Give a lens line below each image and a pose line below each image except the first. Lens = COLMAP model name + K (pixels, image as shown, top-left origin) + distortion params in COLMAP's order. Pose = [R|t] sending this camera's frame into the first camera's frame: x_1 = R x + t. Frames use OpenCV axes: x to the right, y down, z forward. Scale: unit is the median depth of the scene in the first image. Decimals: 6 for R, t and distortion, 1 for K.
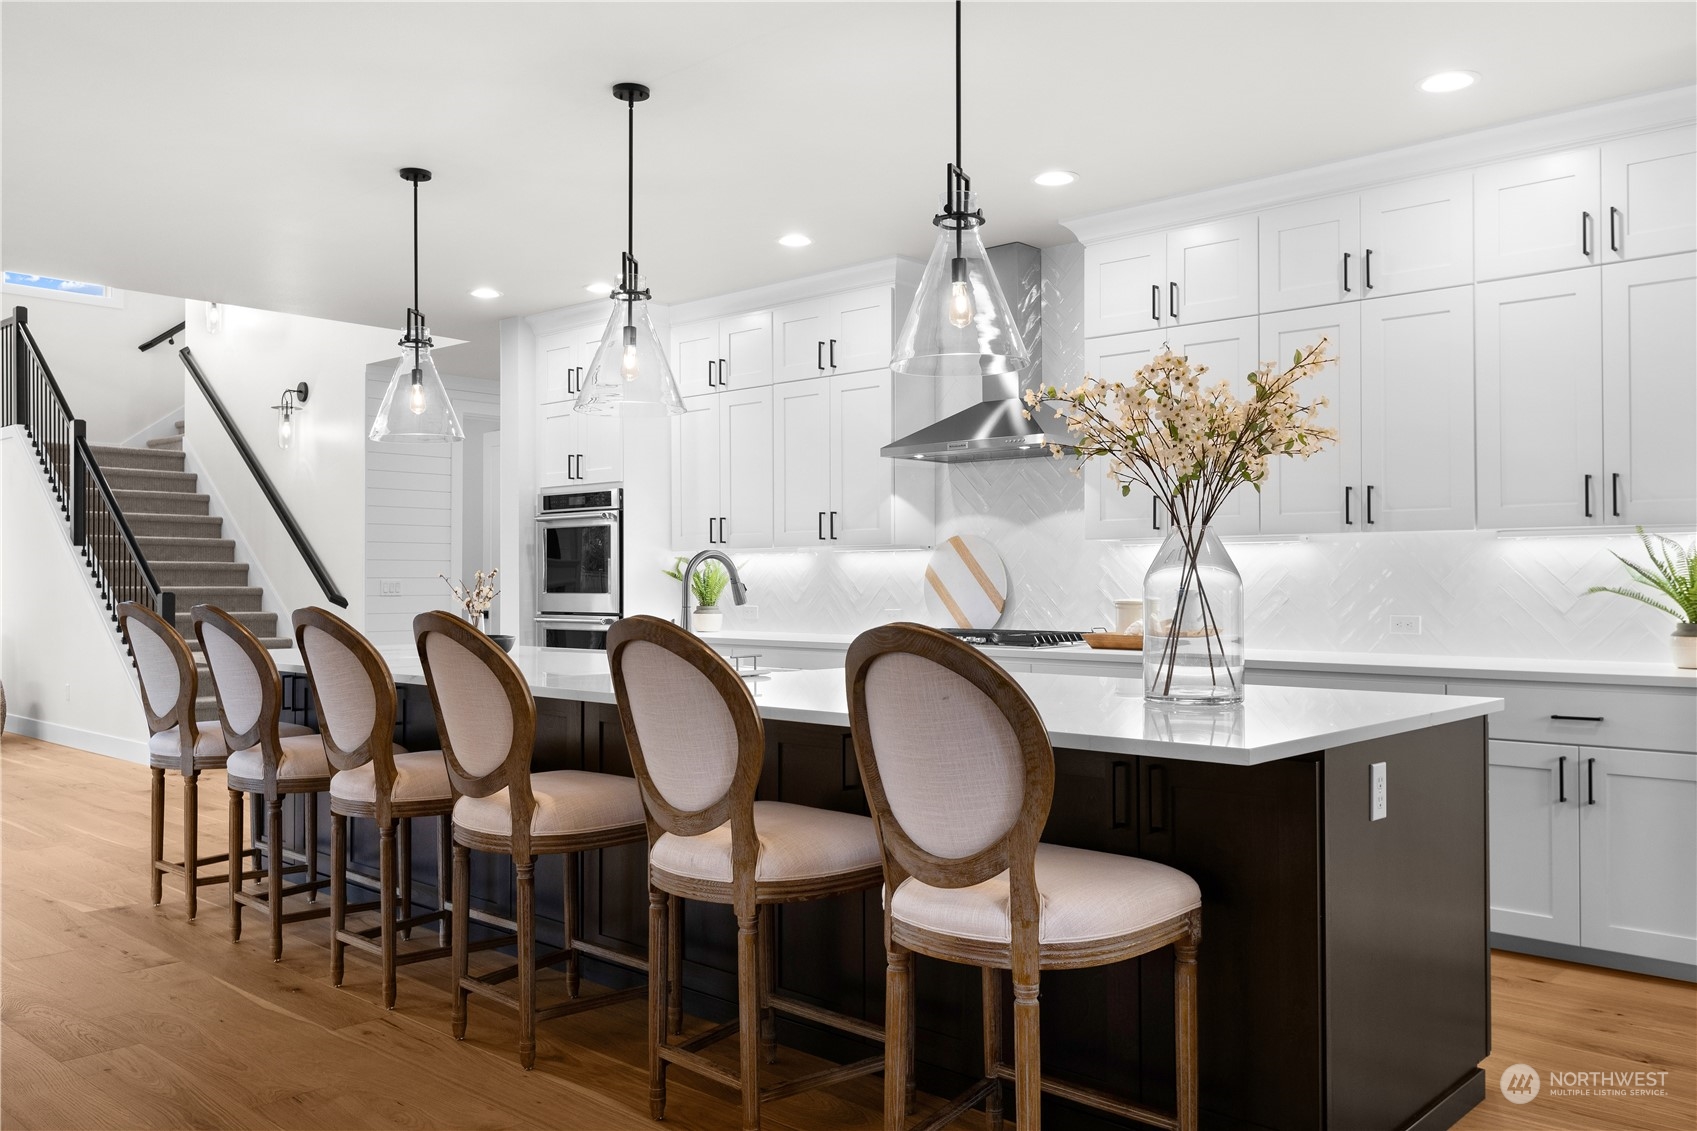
lens RADIAL K [[1348.5, 0, 848.5], [0, 1348.5, 553.7], [0, 0, 1]] dist [0.018165, 0.004204]
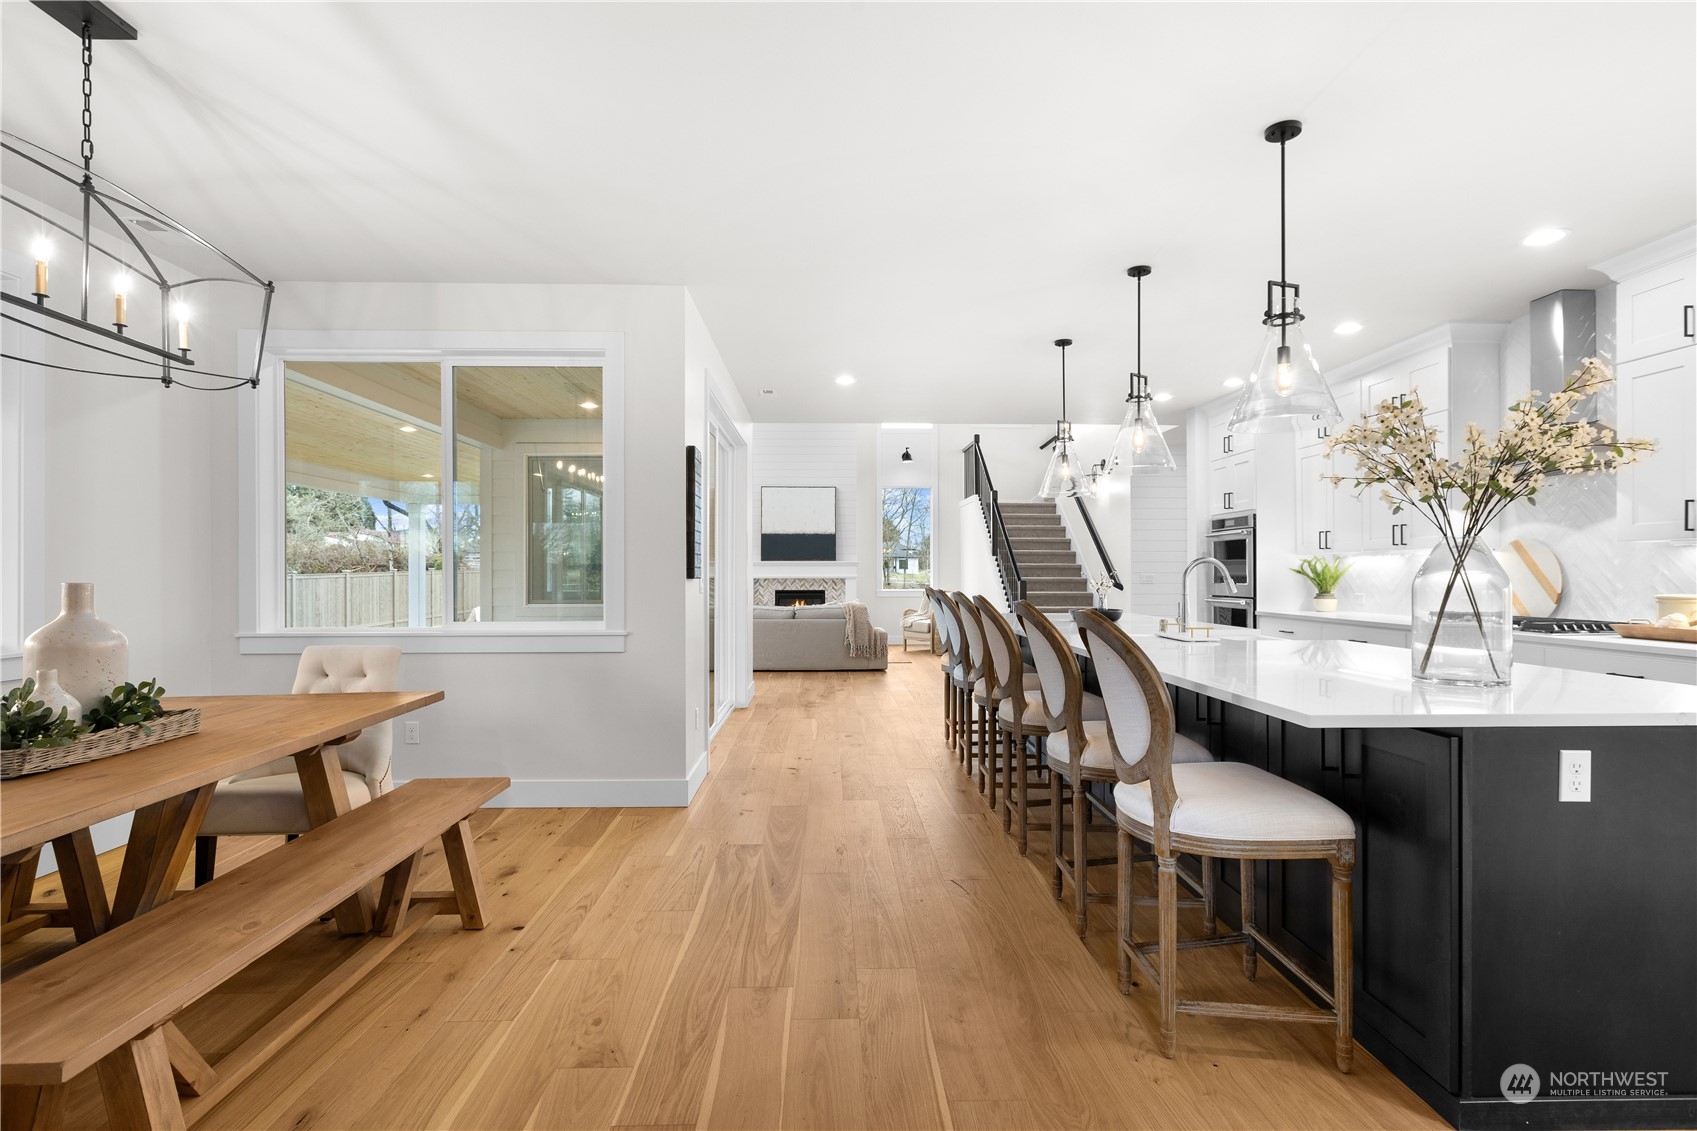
lens RADIAL K [[828.9, 0, 859.5], [0, 828.9, 565.5], [0, 0, 1]] dist [0.001311, 0.000119]
pose [[0.705490, -0.005522, -0.708699, 0.220174], [0.013906, 0.999885, 0.006052, -0.003456], [0.708584, -0.014125, 0.705485, 0.054442]]
